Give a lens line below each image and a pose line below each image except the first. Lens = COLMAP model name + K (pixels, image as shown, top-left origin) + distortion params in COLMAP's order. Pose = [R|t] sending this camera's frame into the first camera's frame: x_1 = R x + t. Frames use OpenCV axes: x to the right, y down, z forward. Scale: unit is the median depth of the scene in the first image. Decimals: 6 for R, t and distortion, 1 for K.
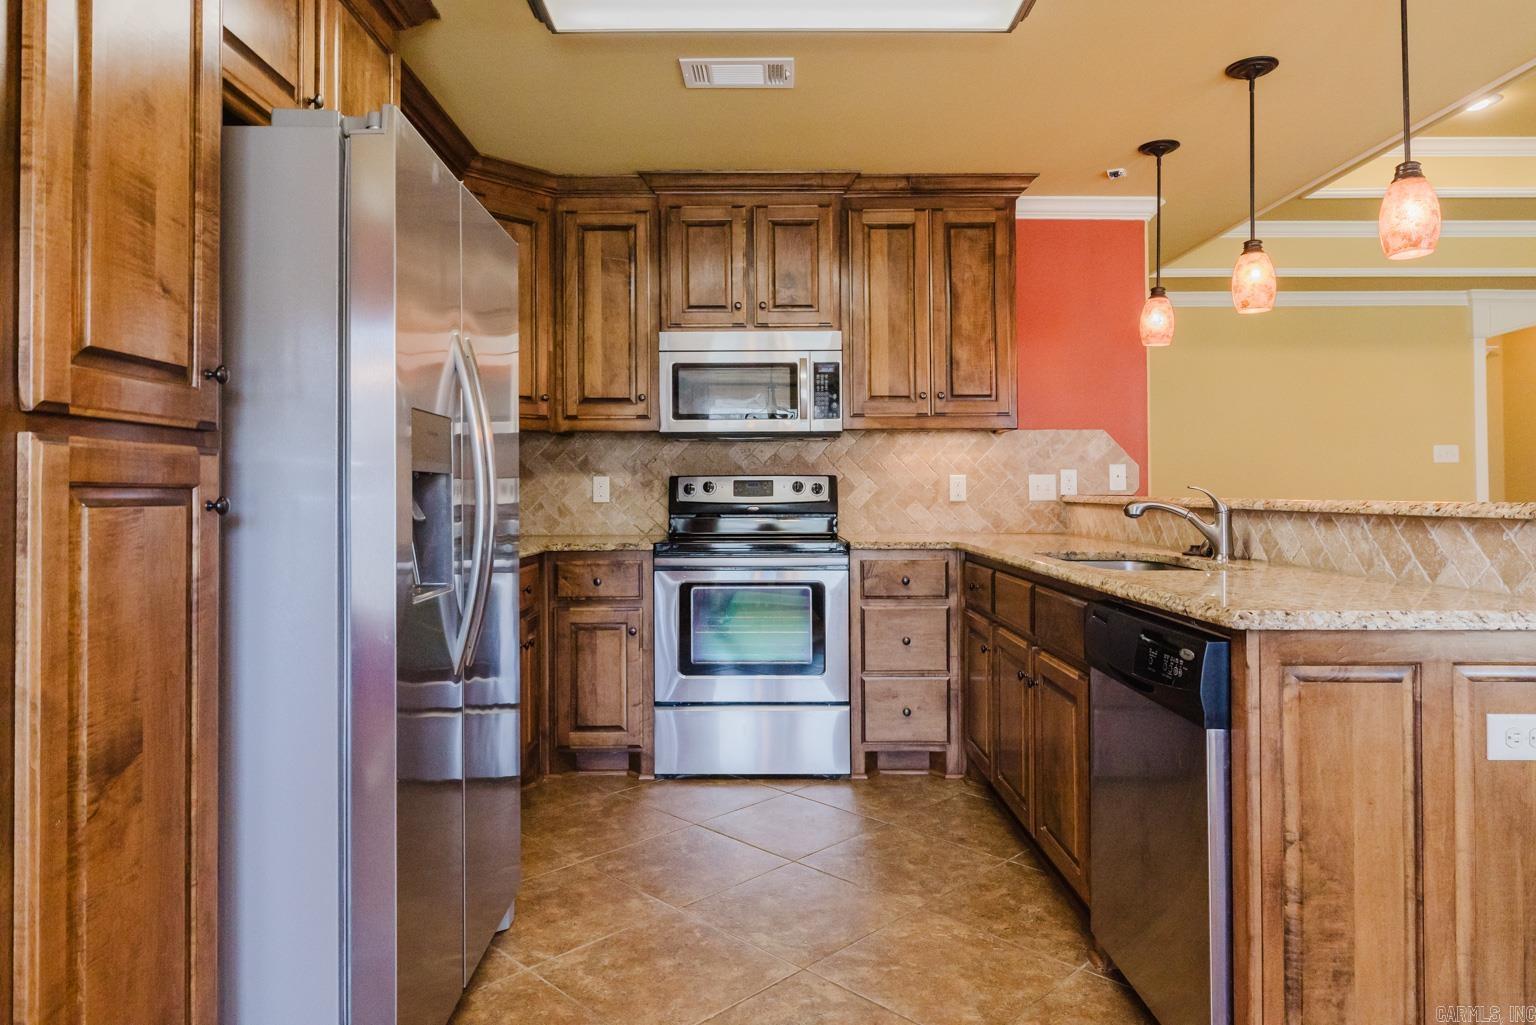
lens RADIAL K [[948.6, 0, 763.0], [0, 948.6, 470.4], [0, 0, 1]] dist [0.001364, -0.000726]
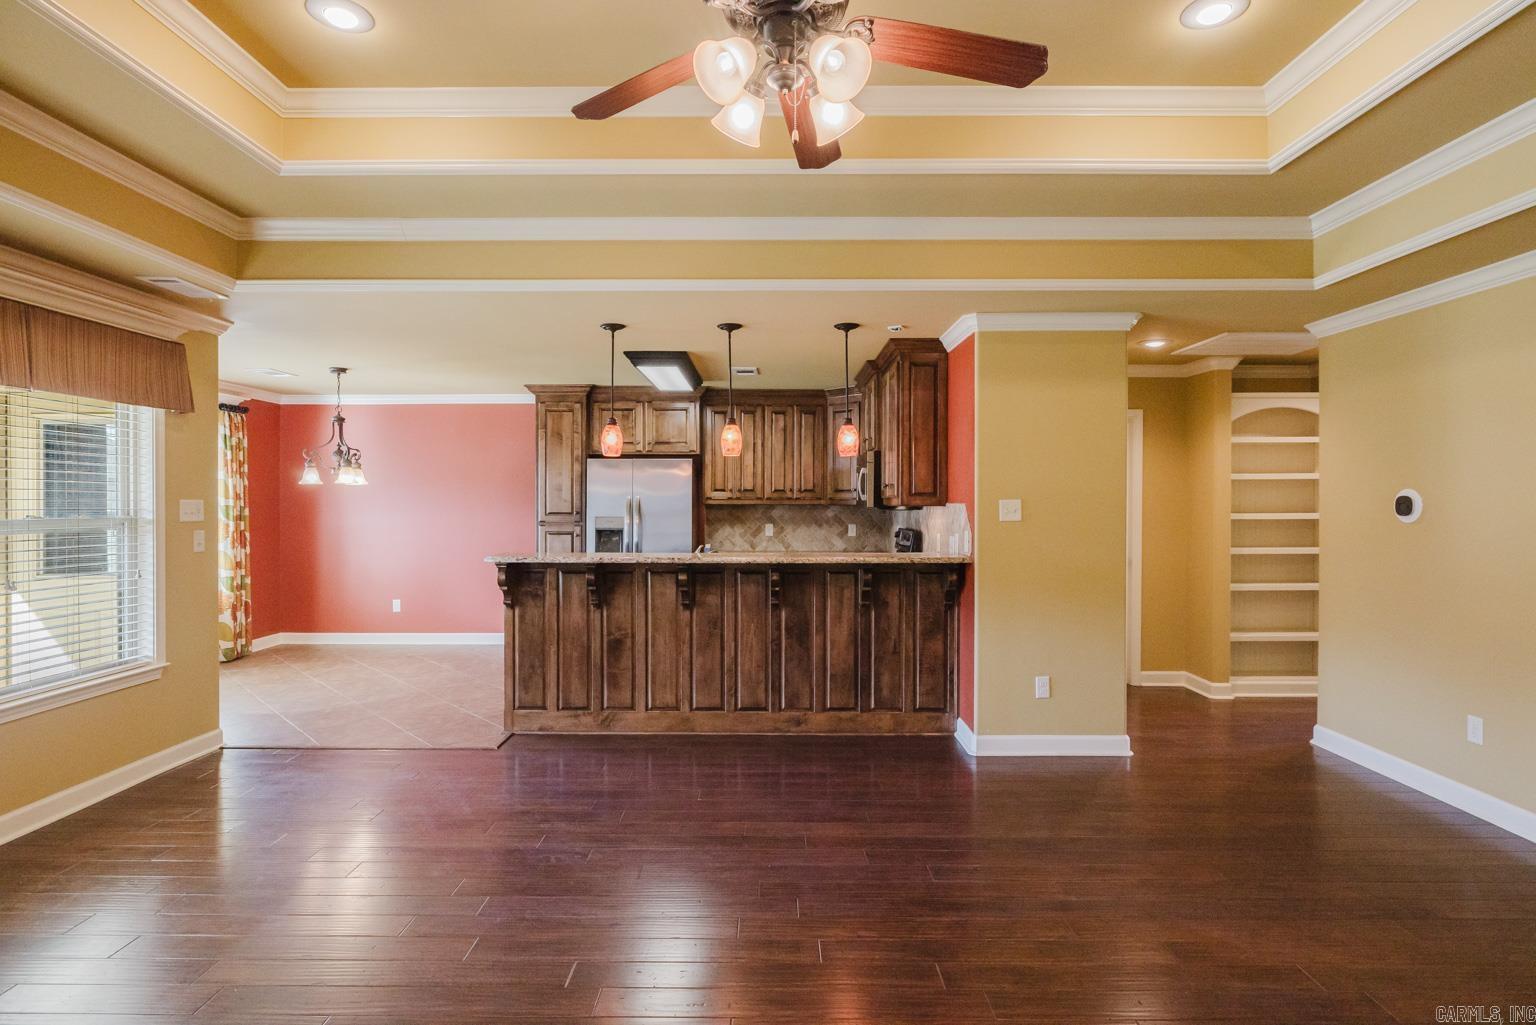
lens RADIAL K [[770.8, 0, 766.8], [0, 770.8, 502.9], [0, 0, 1]] dist [-0.008372, 0.001967]
pose [[-0.009924, 0.005707, -0.999934, 1.619236], [0.020439, 0.999776, 0.005503, -0.063853], [0.999742, -0.020383, -0.010039, 0.860060]]
